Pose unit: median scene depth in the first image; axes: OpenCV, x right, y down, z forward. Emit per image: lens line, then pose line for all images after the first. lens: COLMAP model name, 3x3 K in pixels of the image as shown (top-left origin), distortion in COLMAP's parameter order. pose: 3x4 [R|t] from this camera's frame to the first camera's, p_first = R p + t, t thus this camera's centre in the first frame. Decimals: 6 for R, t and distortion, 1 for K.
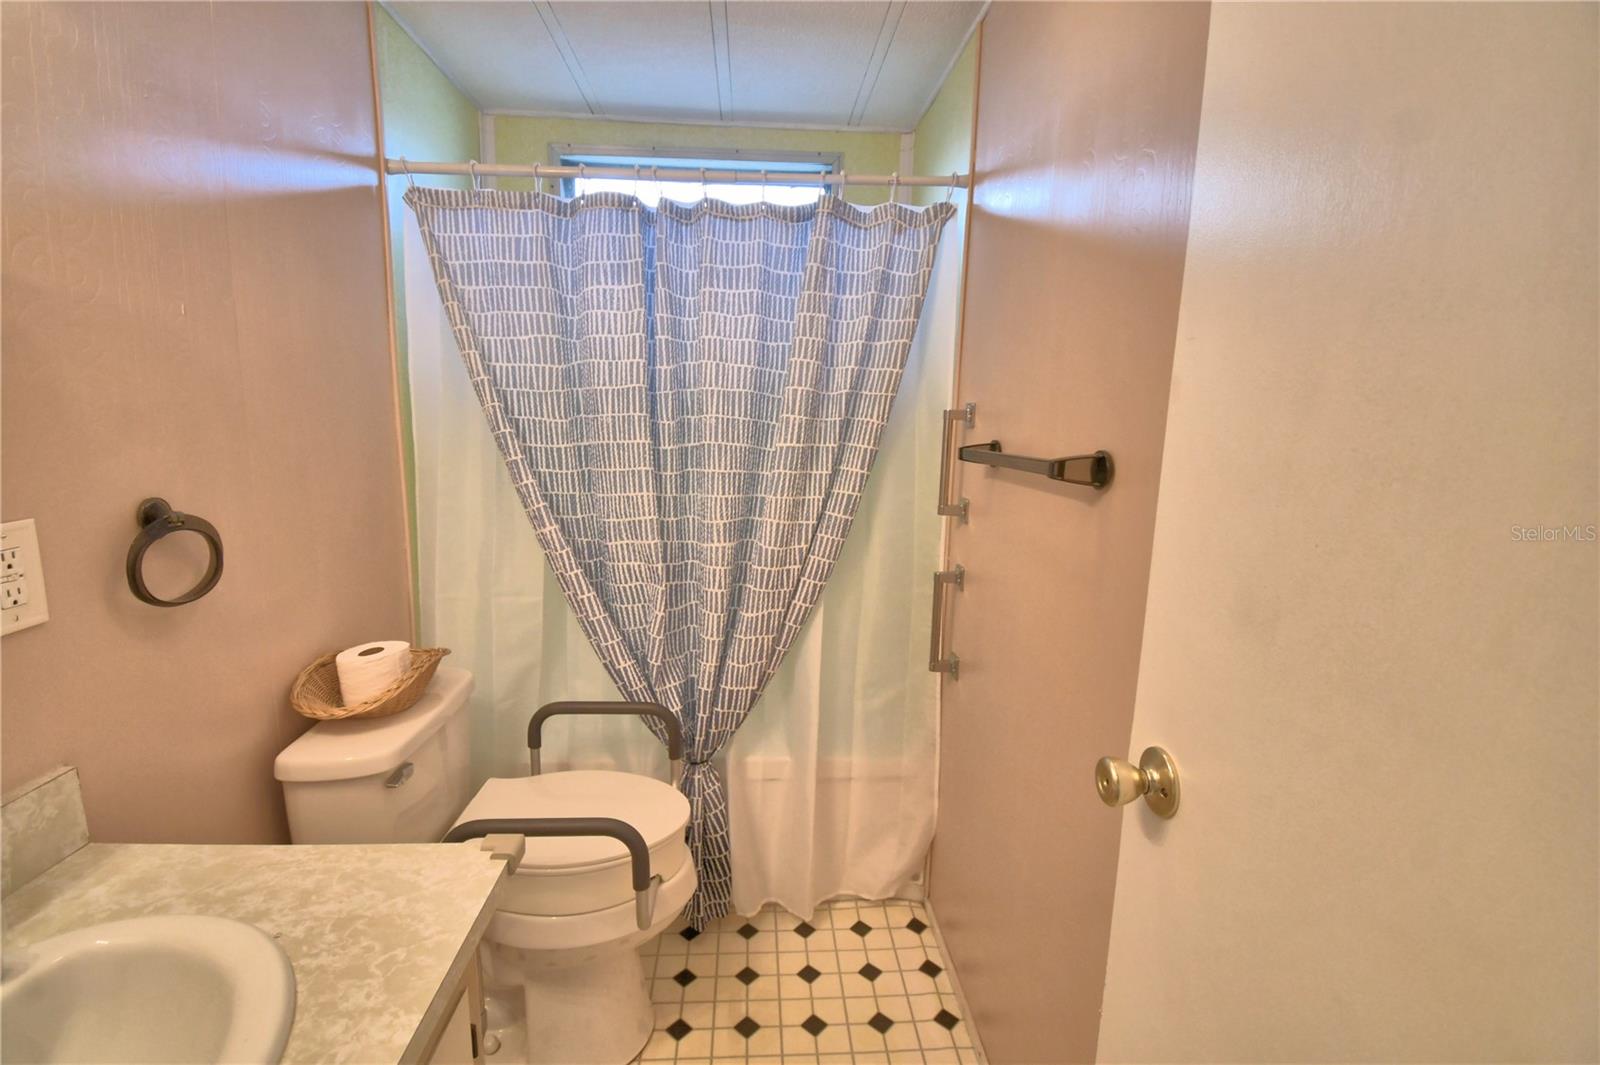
lens RADIAL K [[703.8, 0, 789.7], [0, 703.8, 515.7], [0, 0, 1]] dist [0.012298, -0.019664]
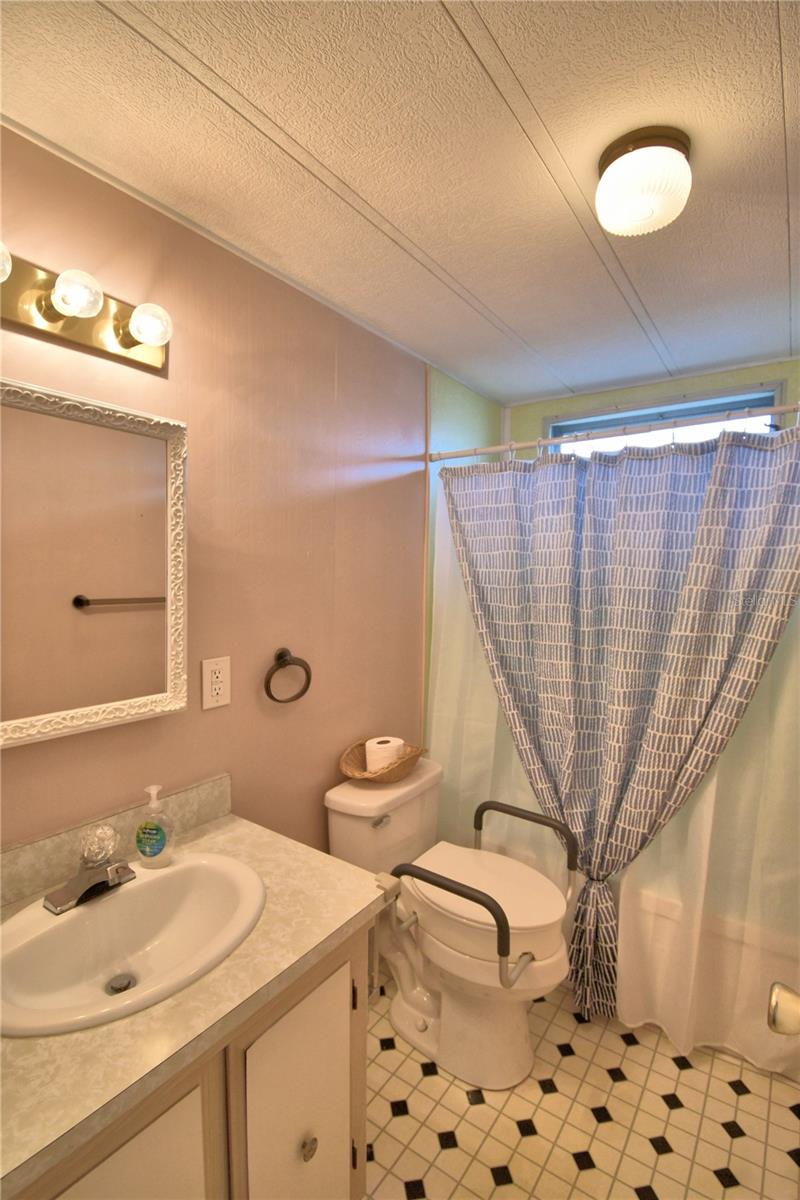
lens RADIAL K [[527.9, 0, 417.5], [0, 527.9, 596.7], [0, 0, 1]] dist [0.012298, -0.019664]
pose [[0.798618, 0.023828, -0.601366, 0.179967], [-0.093258, 0.992046, -0.084540, -0.043955], [0.594568, 0.123597, 0.794489, -0.005562]]
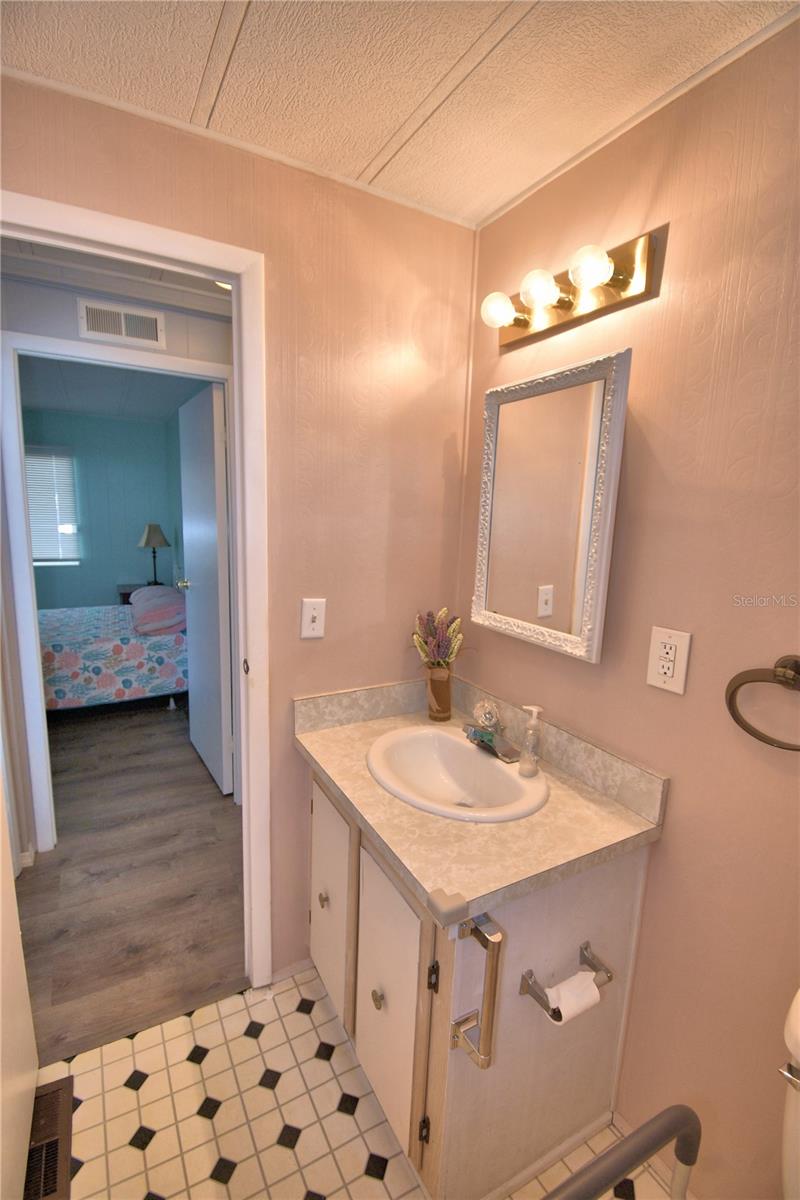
lens RADIAL K [[527.9, 0, 399.1], [0, 527.9, 603.5], [0, 0, 1]] dist [0.012298, -0.019664]
pose [[-0.893265, 0.024876, -0.448842, 0.044928], [-0.116097, 0.951828, 0.283803, -0.152779], [0.434281, 0.305621, -0.847347, 0.778811]]
